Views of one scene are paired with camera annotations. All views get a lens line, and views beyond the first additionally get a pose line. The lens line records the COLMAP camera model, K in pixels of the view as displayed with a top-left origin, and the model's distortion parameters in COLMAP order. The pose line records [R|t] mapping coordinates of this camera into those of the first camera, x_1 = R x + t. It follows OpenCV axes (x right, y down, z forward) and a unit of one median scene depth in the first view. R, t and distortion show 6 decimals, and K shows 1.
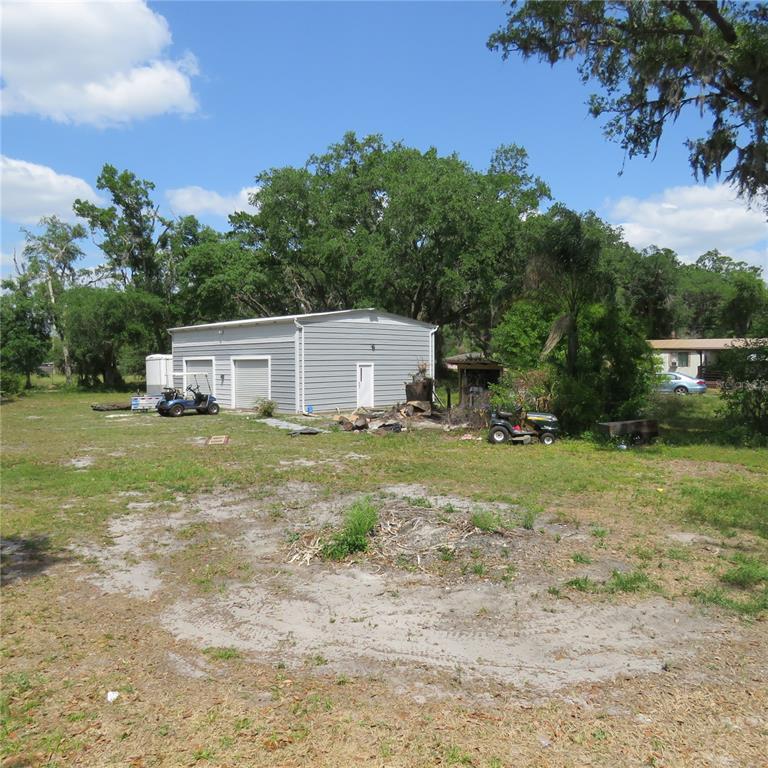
lens RADIAL K [[657.0, 0, 385.2], [0, 657.0, 369.6], [0, 0, 1]] dist [0.003690, -0.005826]
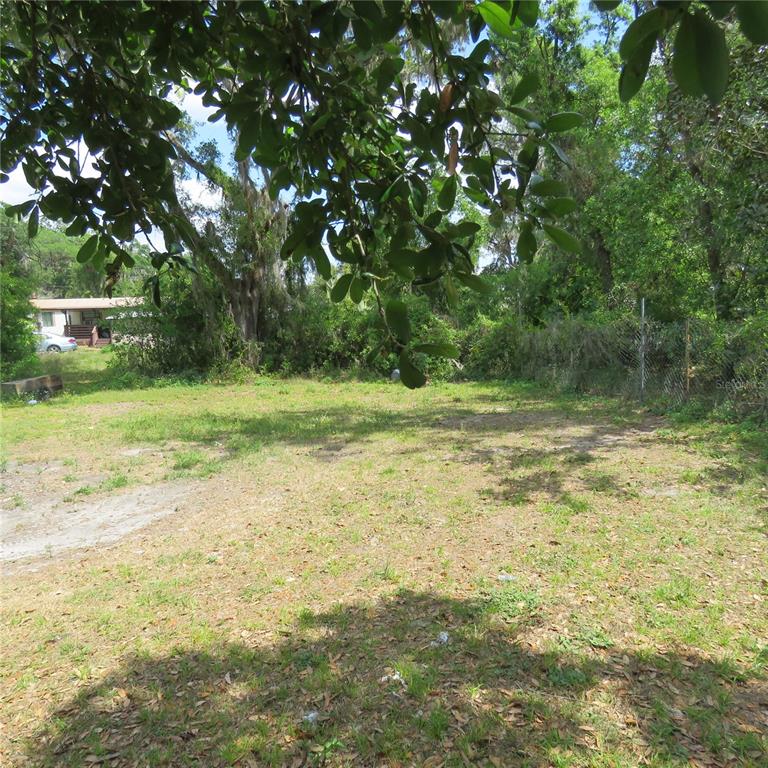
lens RADIAL K [[657.0, 0, 385.2], [0, 657.0, 369.6], [0, 0, 1]] dist [0.003690, -0.005826]
pose [[0.601906, -0.089915, 0.793489, -0.123344], [0.041257, 0.995815, 0.081546, 0.002181], [-0.797501, -0.016346, 0.603097, -0.087301]]
